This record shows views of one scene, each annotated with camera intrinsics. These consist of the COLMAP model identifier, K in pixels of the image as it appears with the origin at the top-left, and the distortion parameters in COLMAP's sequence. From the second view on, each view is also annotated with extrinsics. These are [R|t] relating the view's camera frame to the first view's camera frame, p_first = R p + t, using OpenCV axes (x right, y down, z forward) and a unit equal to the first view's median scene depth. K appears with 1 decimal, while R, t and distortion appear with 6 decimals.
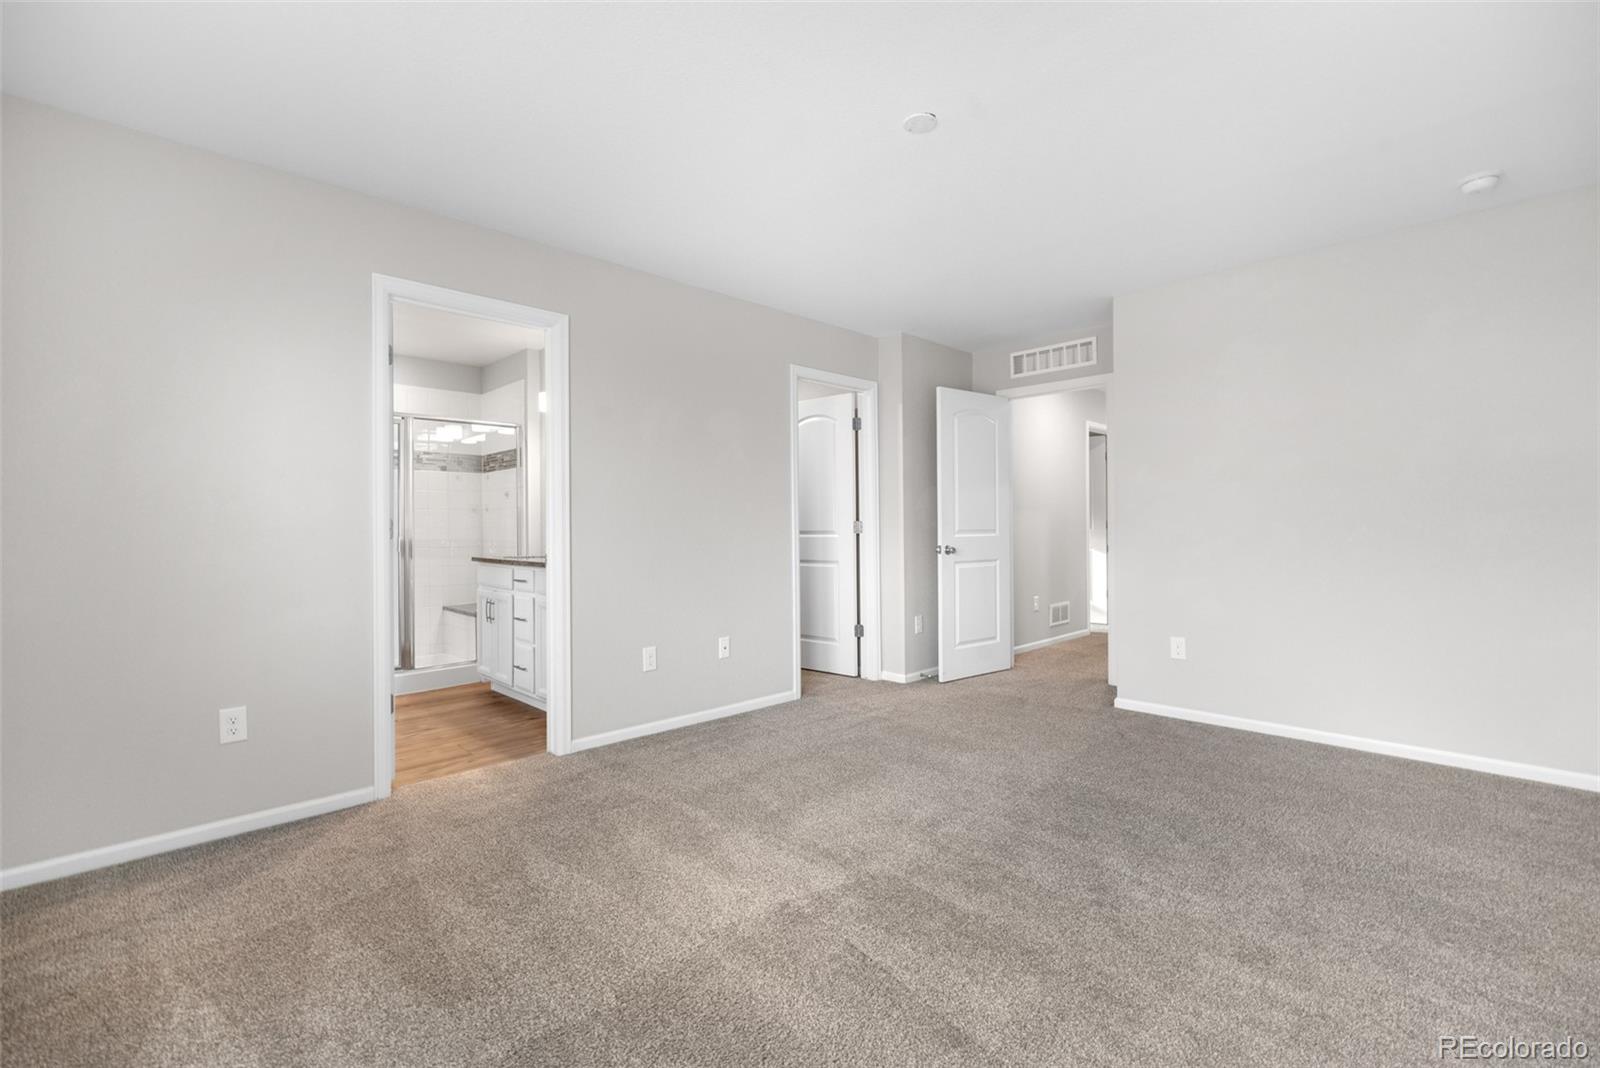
lens RADIAL K [[713.0, 0, 809.2], [0, 713.0, 516.7], [0, 0, 1]] dist [-0.000551, -0.000080]
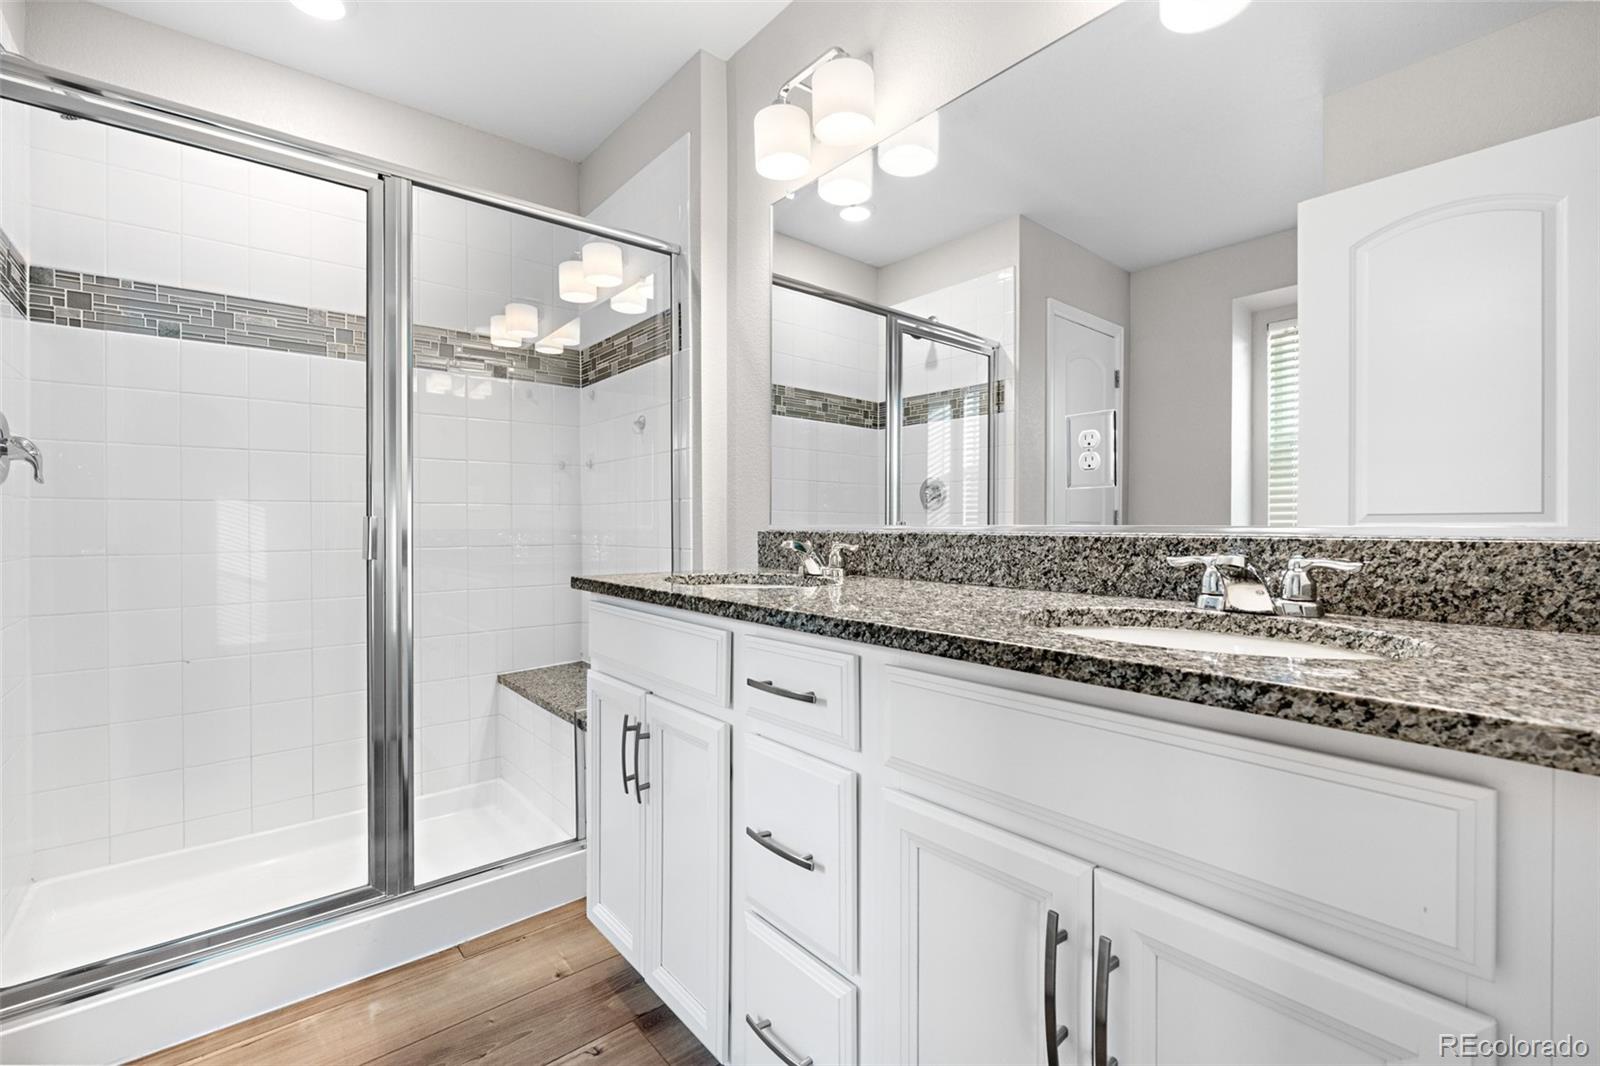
lens RADIAL K [[697.8, 0, 800.0], [0, 697.8, 533.0], [0, 0, 1]] dist [-0.001622, -0.000114]
pose [[0.996883, 0.013338, -0.077763, -0.299053], [-0.011742, 0.999712, 0.020934, 0.024086], [0.078019, -0.019955, 0.996752, 0.596507]]
